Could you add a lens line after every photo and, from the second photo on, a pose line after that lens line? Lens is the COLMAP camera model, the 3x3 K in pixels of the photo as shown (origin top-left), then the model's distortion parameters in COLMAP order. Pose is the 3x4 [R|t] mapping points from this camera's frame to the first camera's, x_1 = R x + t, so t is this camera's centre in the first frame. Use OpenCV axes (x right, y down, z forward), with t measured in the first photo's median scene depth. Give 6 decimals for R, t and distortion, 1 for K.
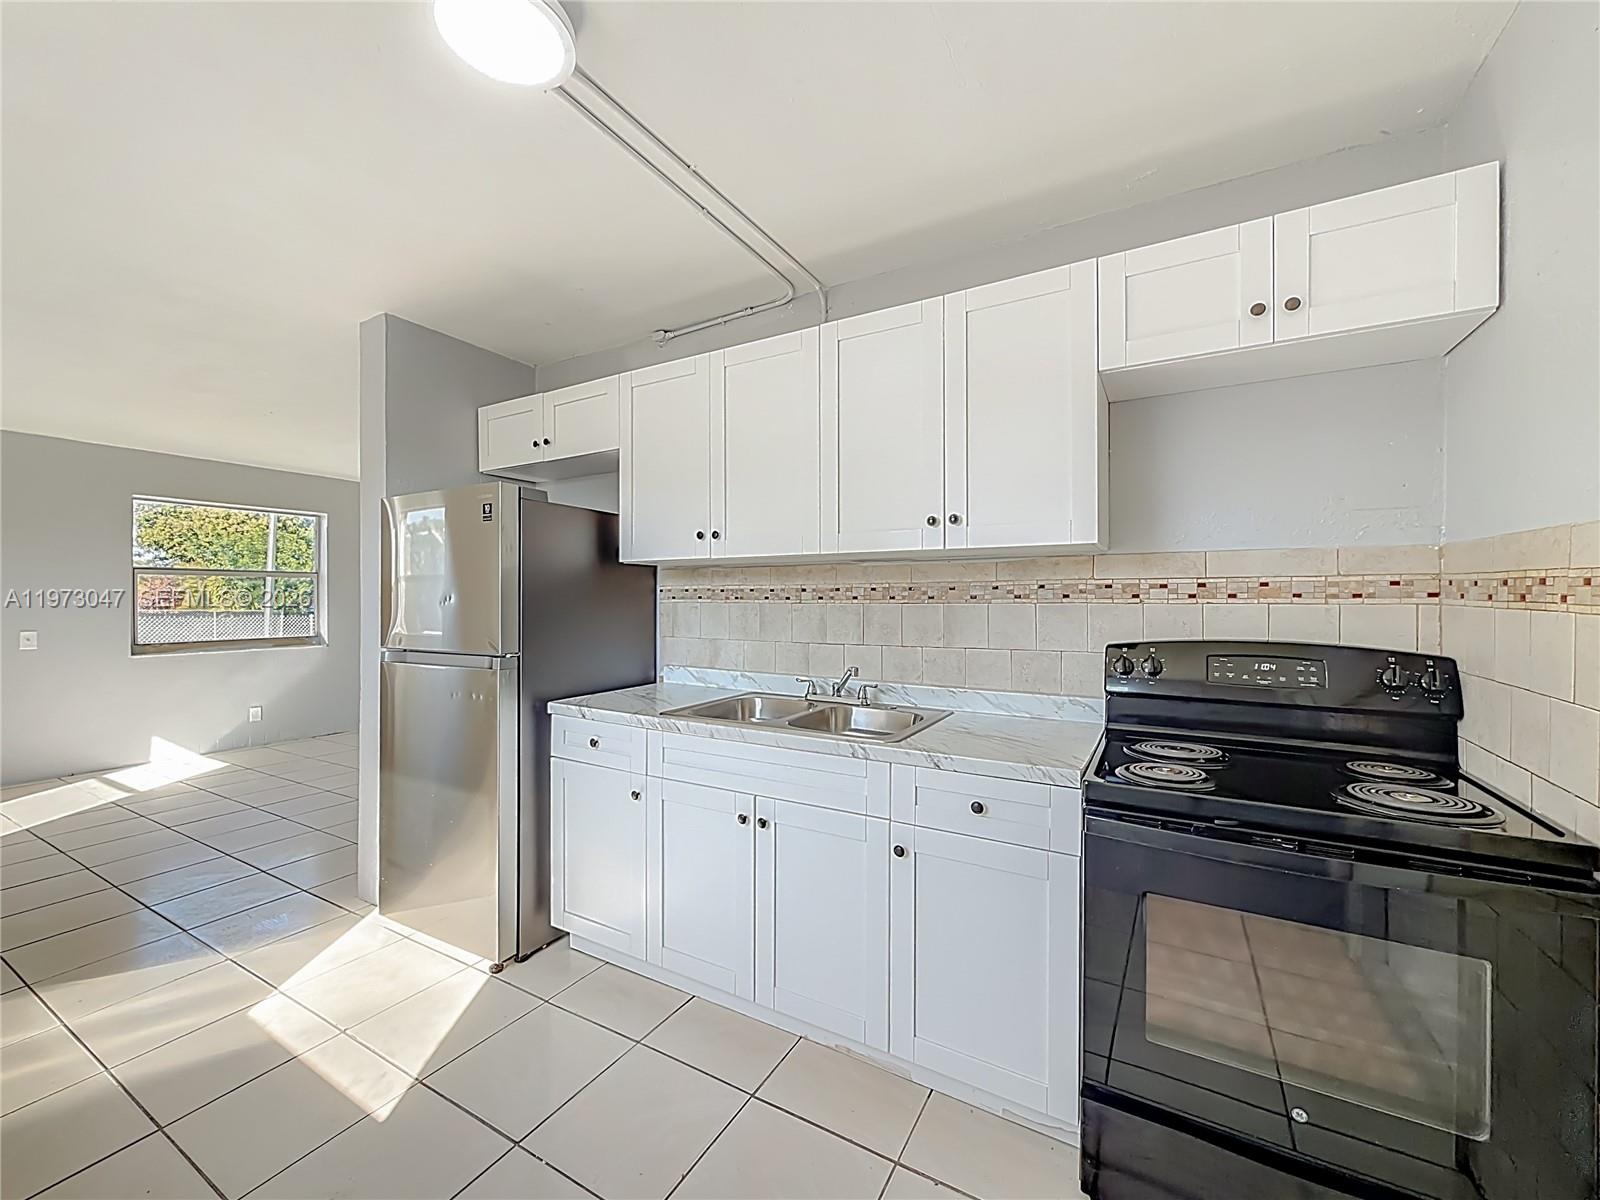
lens RADIAL K [[652.9, 0, 812.7], [0, 652.9, 597.5], [0, 0, 1]] dist [0.004284, -0.000406]
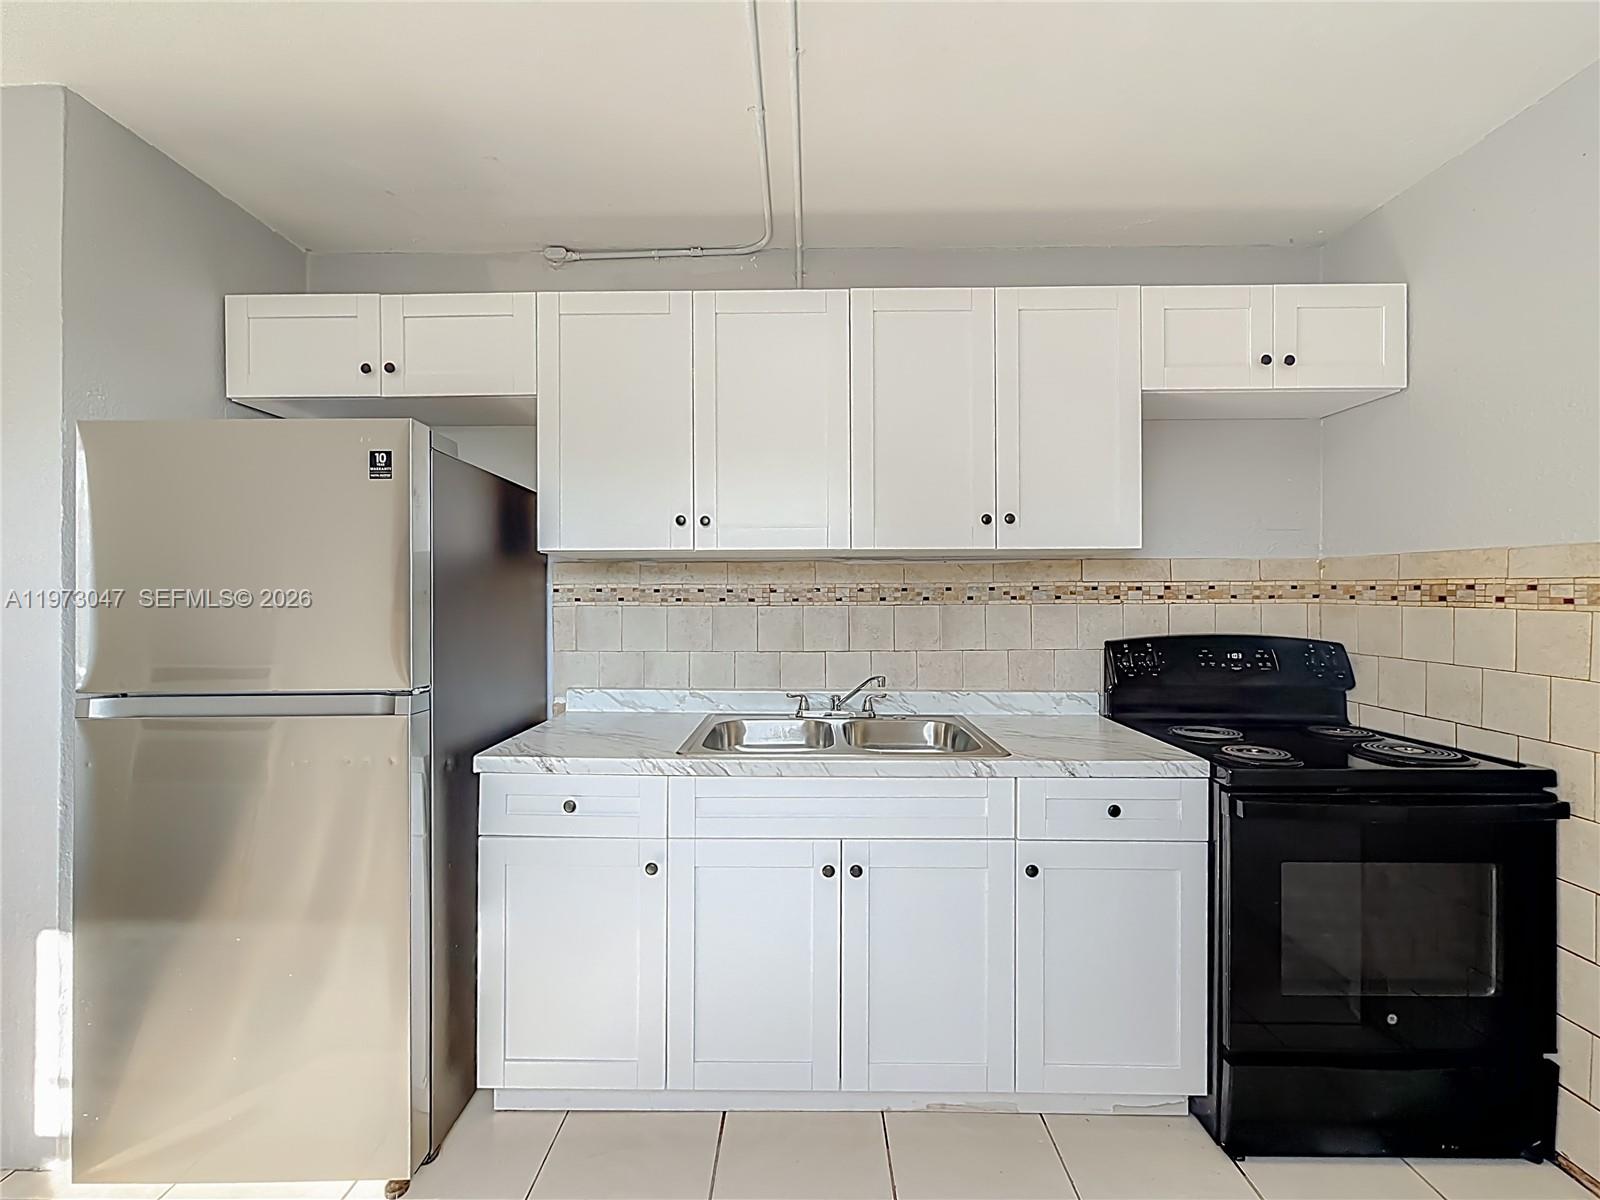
lens RADIAL K [[652.9, 0, 799.9], [0, 652.9, 594.4], [0, 0, 1]] dist [0.004284, -0.000406]
pose [[0.871584, 0.000267, 0.490246, -0.491014], [0.001657, 0.999993, -0.003490, -0.003633], [-0.490243, 0.003854, 0.871577, 0.276958]]
